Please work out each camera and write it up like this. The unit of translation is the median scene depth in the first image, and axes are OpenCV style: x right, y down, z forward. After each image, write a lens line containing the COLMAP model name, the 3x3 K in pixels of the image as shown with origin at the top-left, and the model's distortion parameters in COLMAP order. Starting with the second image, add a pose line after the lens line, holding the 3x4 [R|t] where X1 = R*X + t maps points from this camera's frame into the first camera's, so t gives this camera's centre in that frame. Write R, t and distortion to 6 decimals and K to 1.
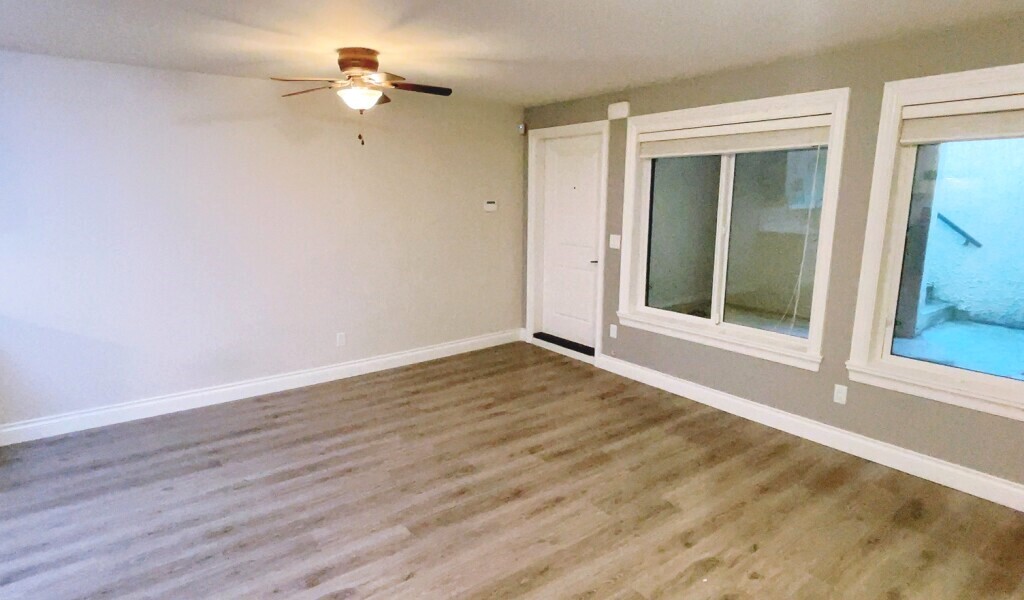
lens RADIAL K [[555.8, 0, 507.9], [0, 555.8, 302.2], [0, 0, 1]] dist [0.003039, -0.007354]
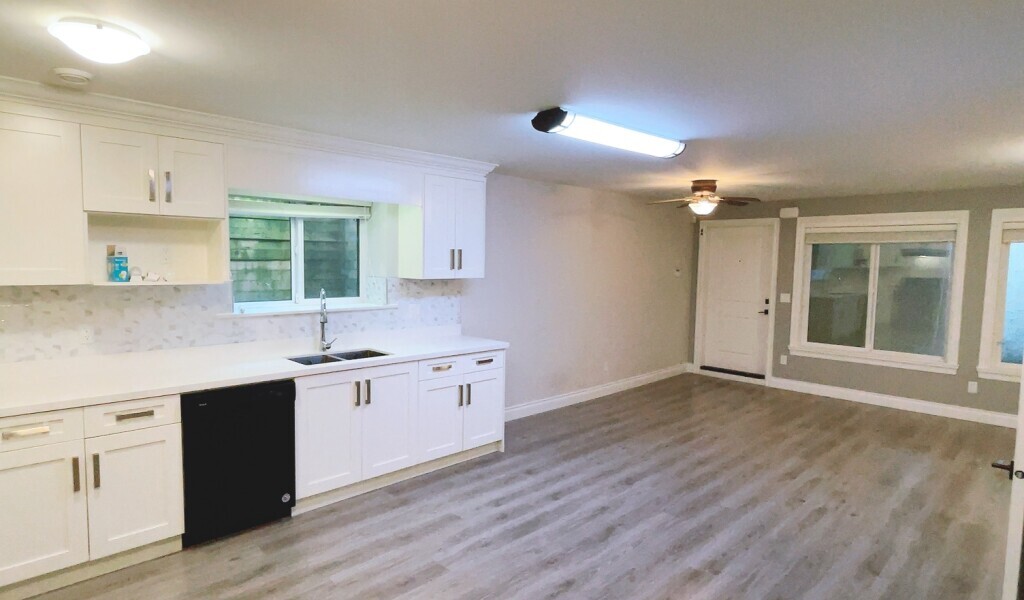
lens RADIAL K [[559.8, 0, 492.0], [0, 559.8, 299.1], [0, 0, 1]] dist [-0.000486, -0.009929]
pose [[0.993297, 0.003754, 0.115528, -0.834987], [0.010668, 0.992230, -0.123960, 0.077275], [-0.115096, 0.124361, 0.985539, -0.413899]]
